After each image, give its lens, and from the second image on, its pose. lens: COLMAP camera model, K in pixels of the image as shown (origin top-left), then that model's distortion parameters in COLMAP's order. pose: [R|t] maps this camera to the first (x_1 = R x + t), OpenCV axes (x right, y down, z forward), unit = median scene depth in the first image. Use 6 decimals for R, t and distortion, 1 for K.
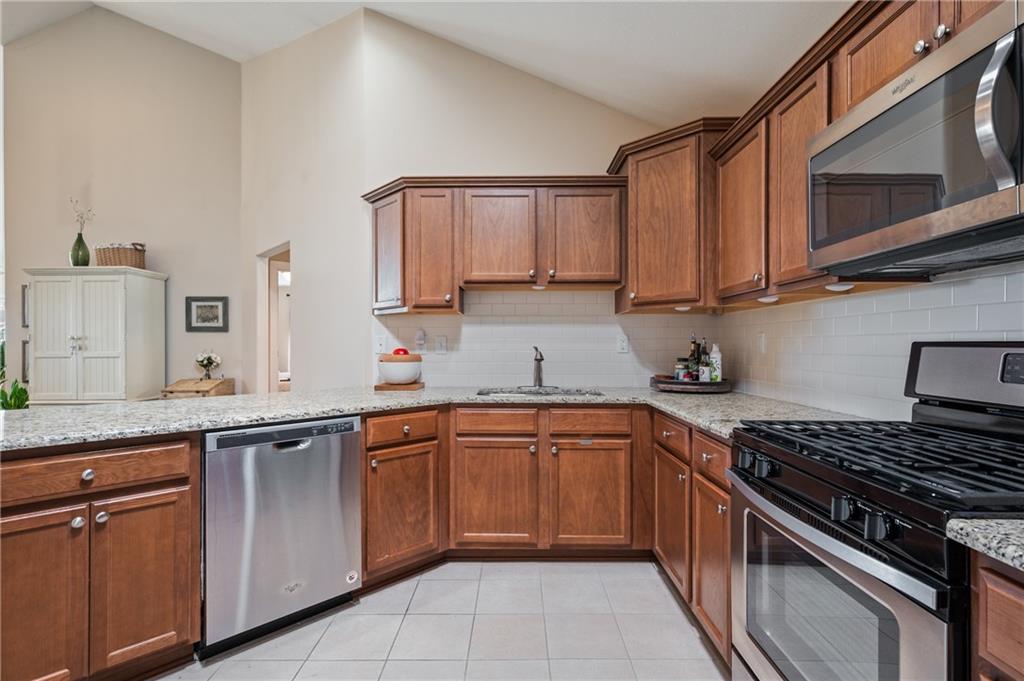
lens RADIAL K [[472.0, 0, 511.0], [0, 472.0, 341.4], [0, 0, 1]] dist [0.003234, -0.000628]
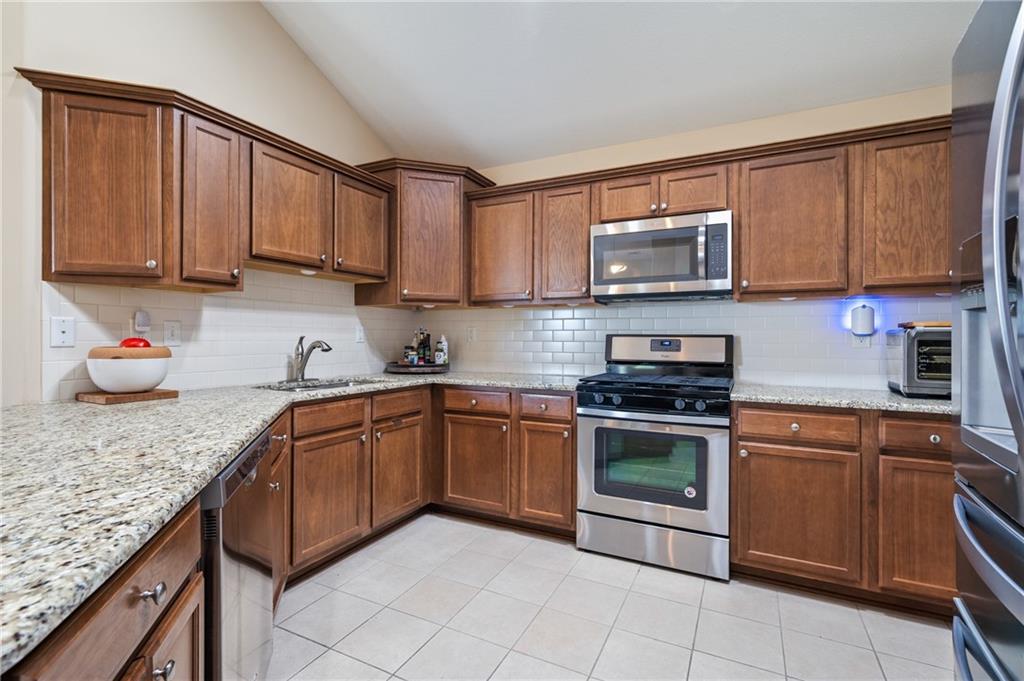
lens RADIAL K [[472.0, 0, 513.2], [0, 472.0, 334.0], [0, 0, 1]] dist [0.003234, -0.000628]
pose [[0.440789, 0.007489, 0.897579, -0.629822], [-0.010833, 0.999937, -0.003023, 0.005807], [-0.897545, -0.008391, 0.440843, 0.243404]]
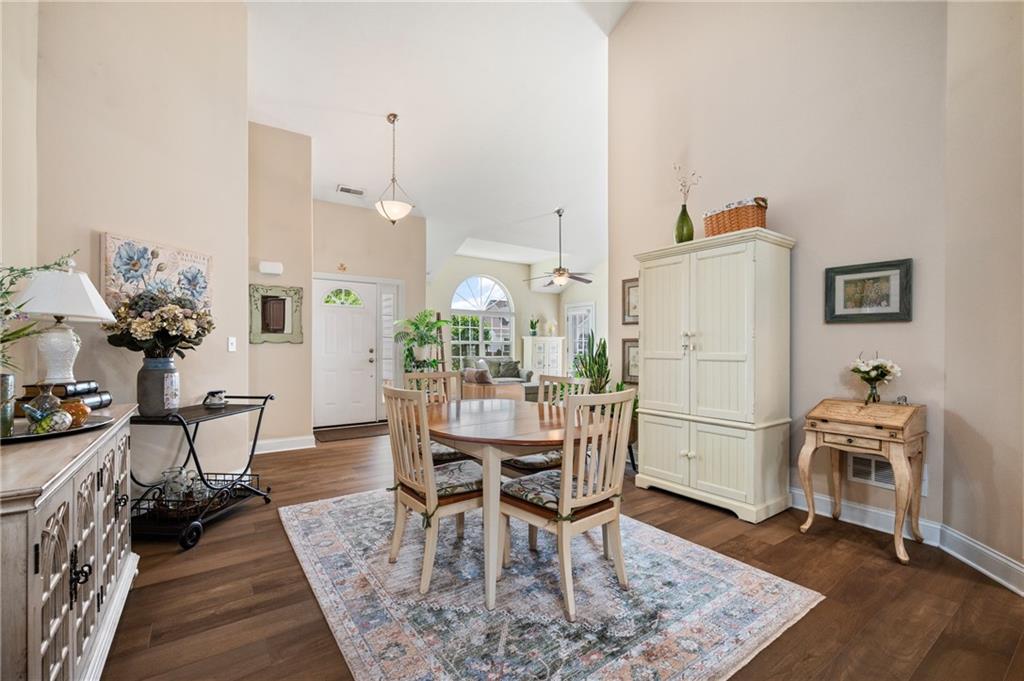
lens RADIAL K [[439.7, 0, 518.1], [0, 439.7, 348.7], [0, 0, 1]] dist [0.000620, -0.000048]
pose [[0.599230, 0.011432, -0.800495, -0.862388], [-0.000608, 0.999904, 0.013824, 0.010424], [0.800577, -0.007797, 0.599179, 0.584322]]
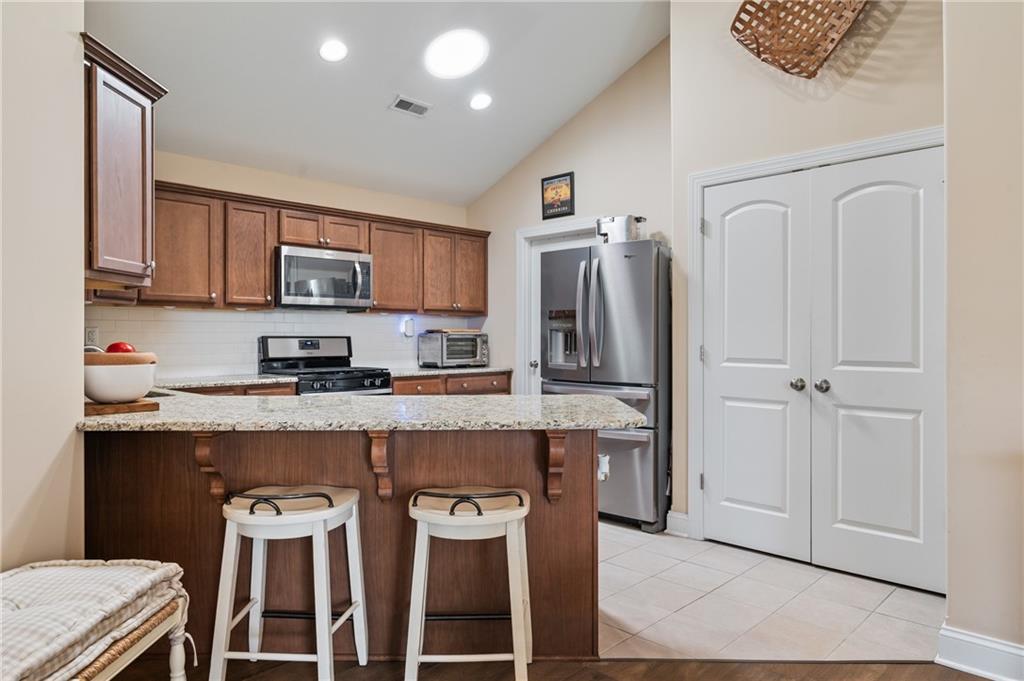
lens RADIAL K [[642.9, 0, 512.8], [0, 642.9, 340.7], [0, 0, 1]] dist [0.004781, 0.001703]
pose [[-0.718372, 0.001104, 0.695659, -1.210418], [0.000297, 0.999999, -0.001280, 0.014612], [-0.695659, -0.000713, -0.718371, 1.295859]]
